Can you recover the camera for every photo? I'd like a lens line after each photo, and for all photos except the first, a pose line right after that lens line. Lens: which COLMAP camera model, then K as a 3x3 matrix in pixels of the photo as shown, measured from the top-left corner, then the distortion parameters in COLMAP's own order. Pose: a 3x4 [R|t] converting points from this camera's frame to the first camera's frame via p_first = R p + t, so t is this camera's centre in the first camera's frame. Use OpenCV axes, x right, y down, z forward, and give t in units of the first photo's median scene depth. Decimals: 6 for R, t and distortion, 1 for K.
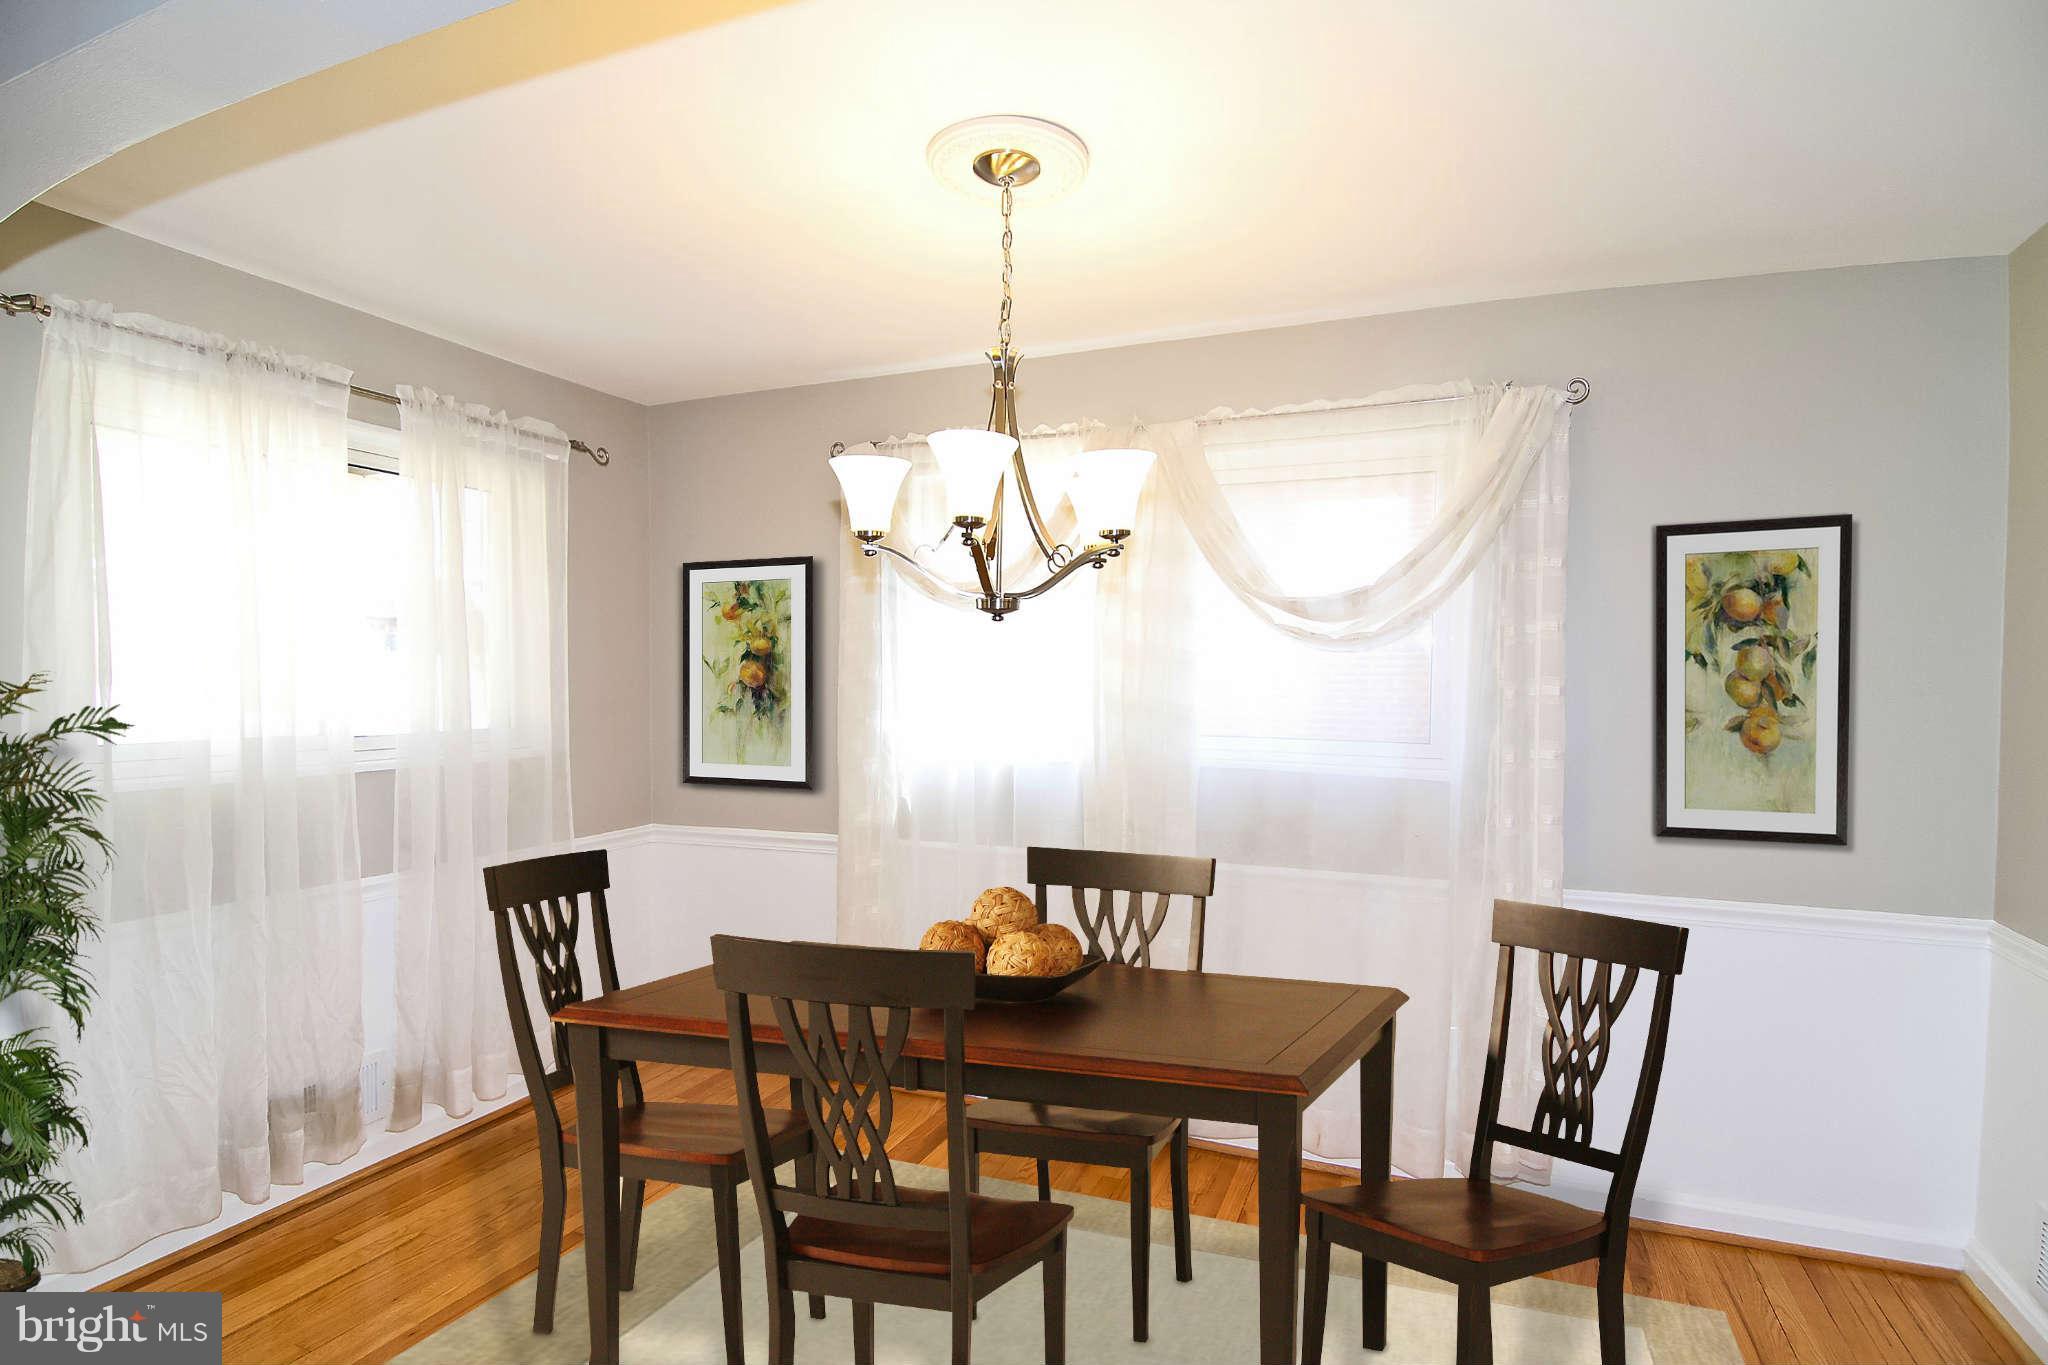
lens RADIAL K [[1059.0, 0, 1024.0], [0, 1059.0, 682.5], [0, 0, 1]] dist [-0.000850, -0.000191]
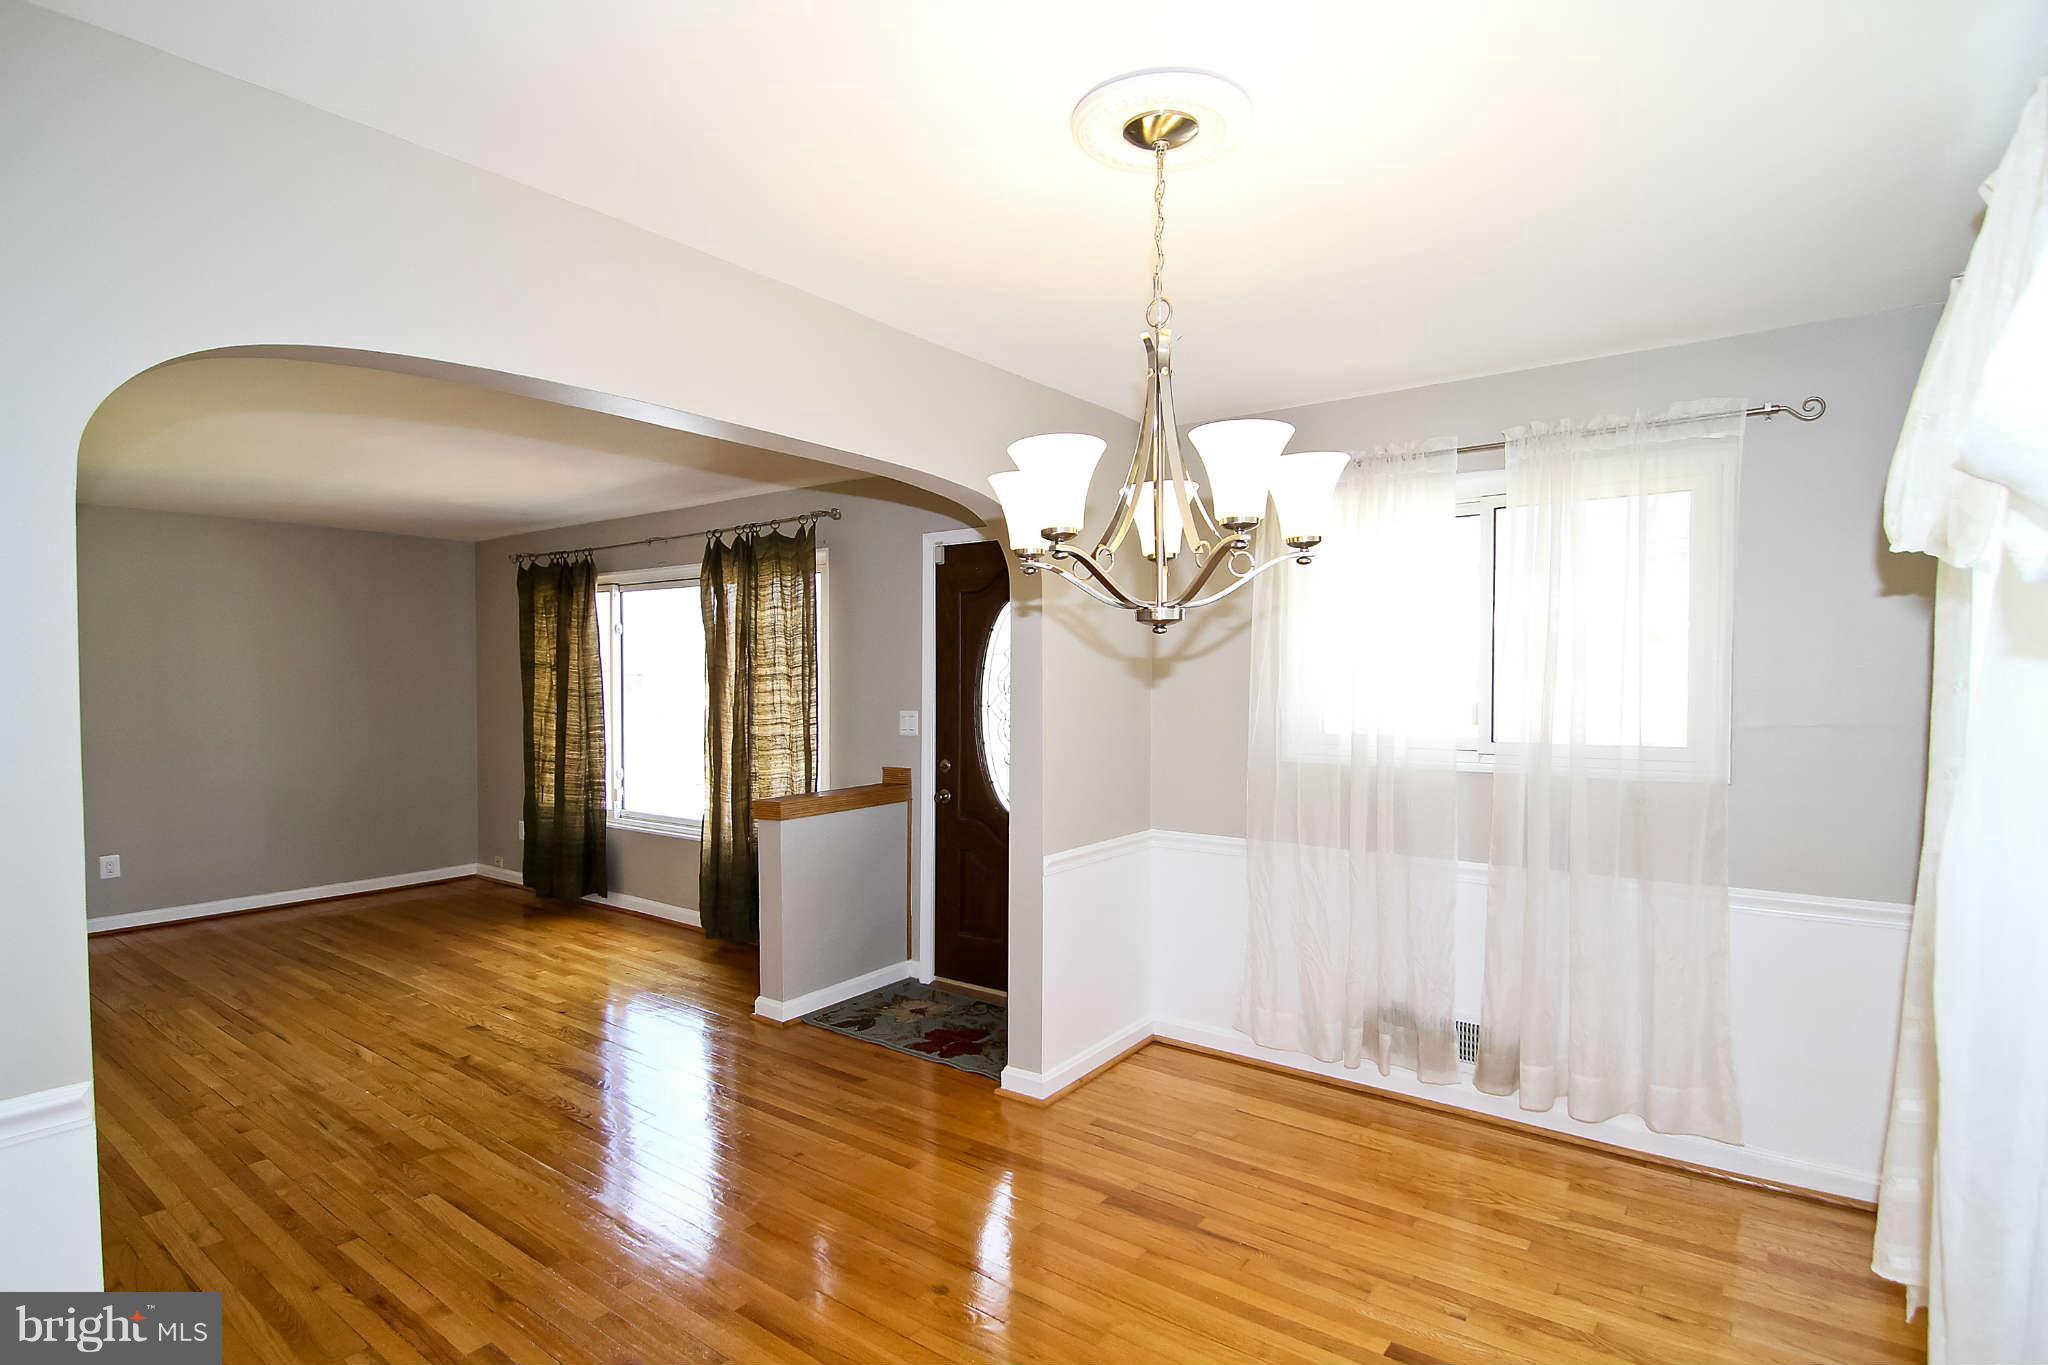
lens RADIAL K [[1035.2, 0, 1012.6], [0, 1035.2, 706.8], [0, 0, 1]] dist [0.056336, -0.042099]
pose [[-0.257290, 0.018271, -0.966161, 0.690790], [-0.009650, 0.999723, 0.021475, -0.009471], [0.966286, 0.014849, -0.257043, 0.886099]]
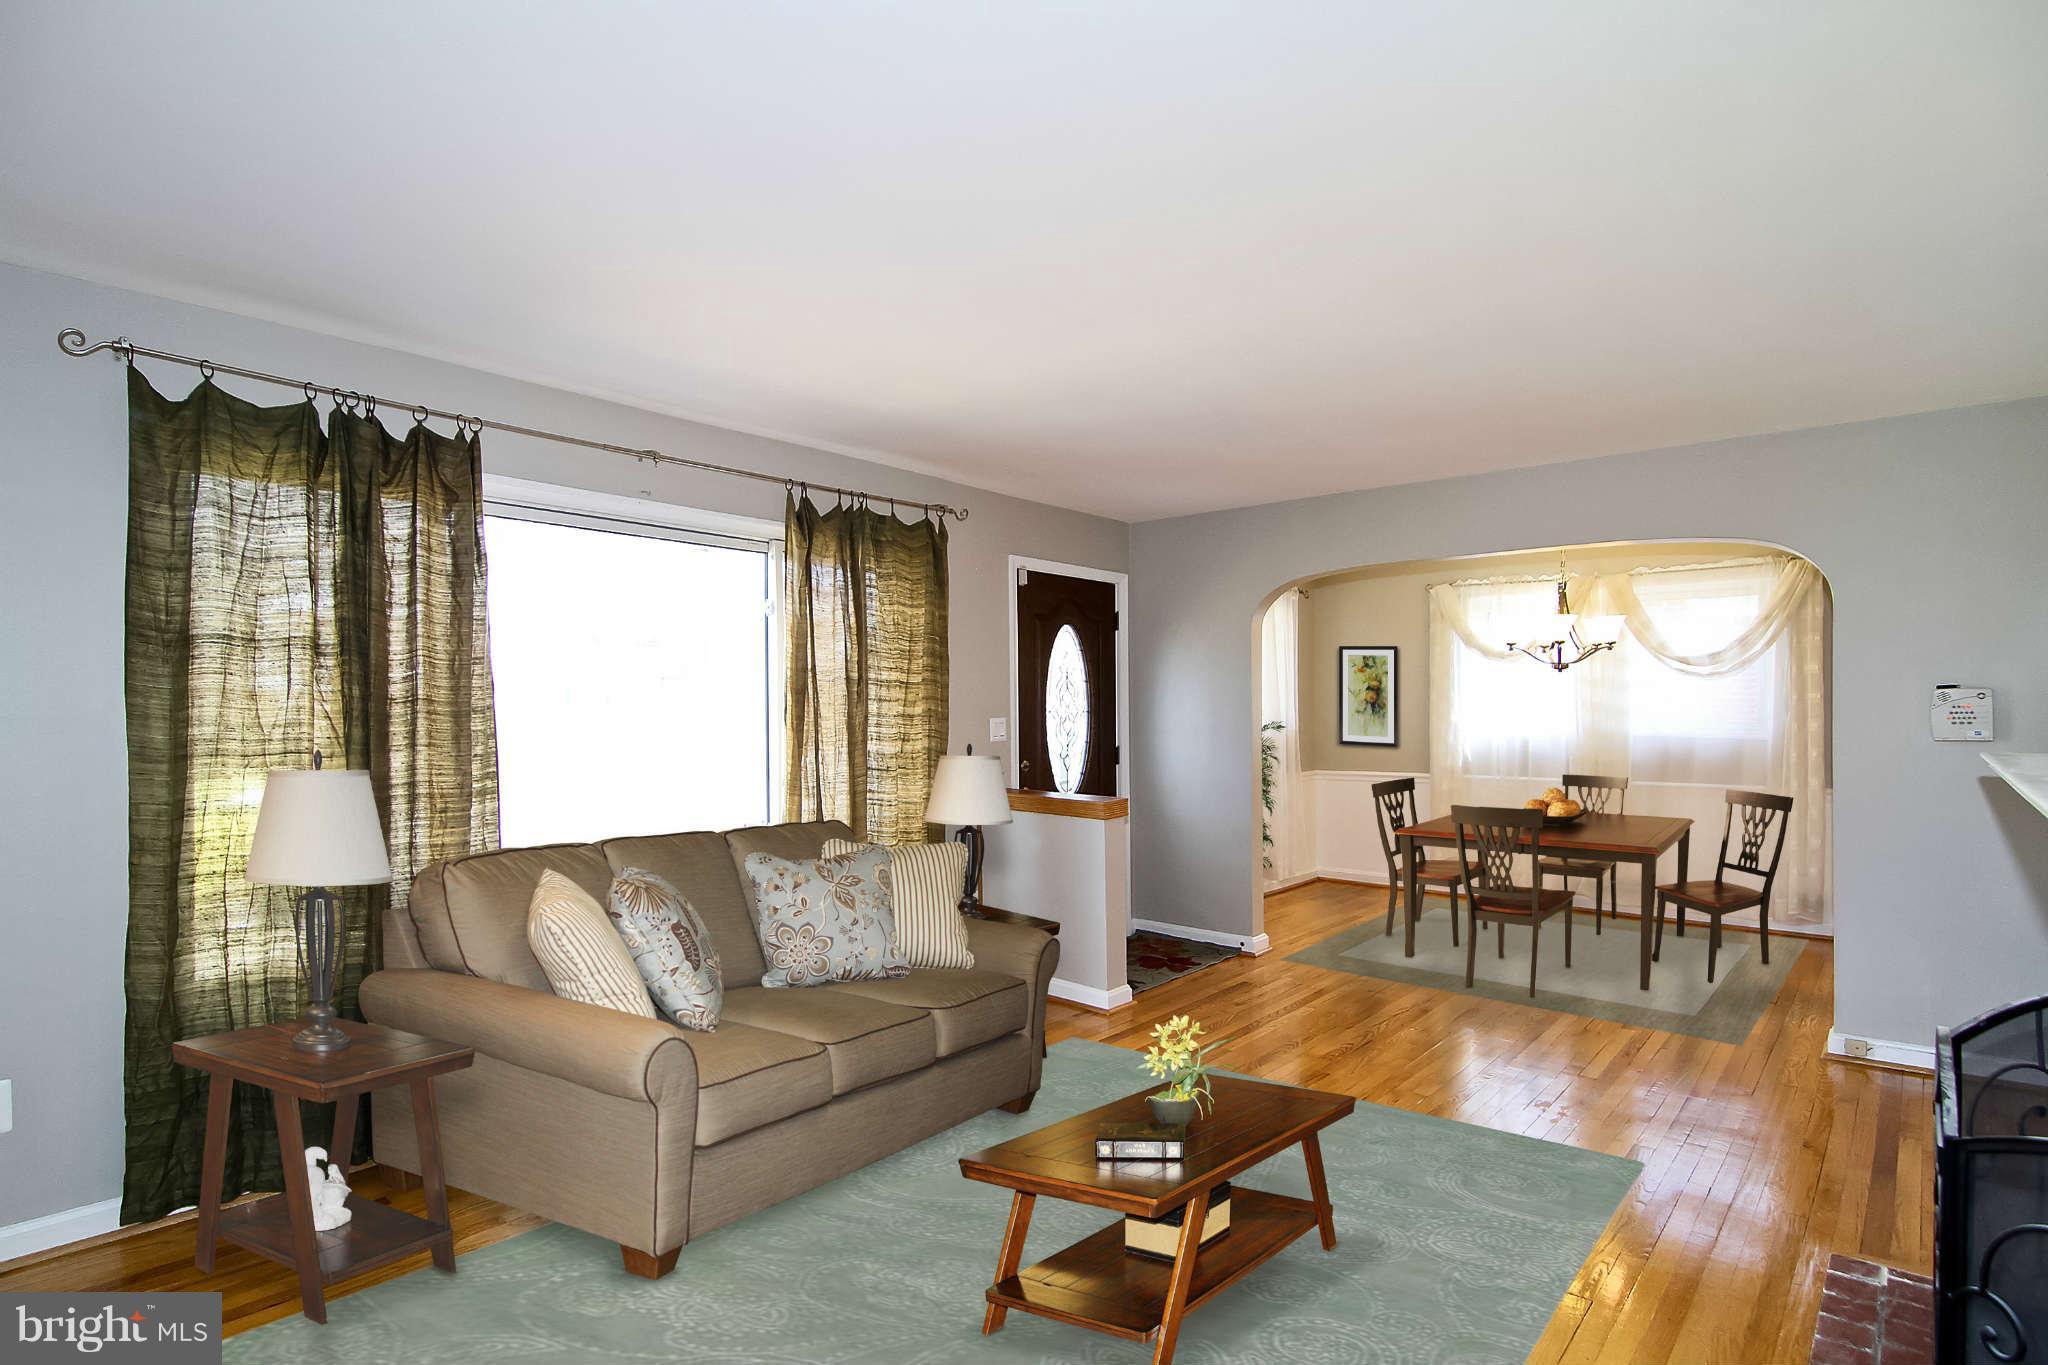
lens RADIAL K [[1035.2, 0, 1012.6], [0, 1035.2, 706.8], [0, 0, 1]] dist [0.056336, -0.042099]
pose [[0.948222, -0.009137, -0.317477, -0.384023], [0.007513, 0.999952, -0.006341, 0.030097], [0.317520, 0.003627, 0.948245, -1.566545]]
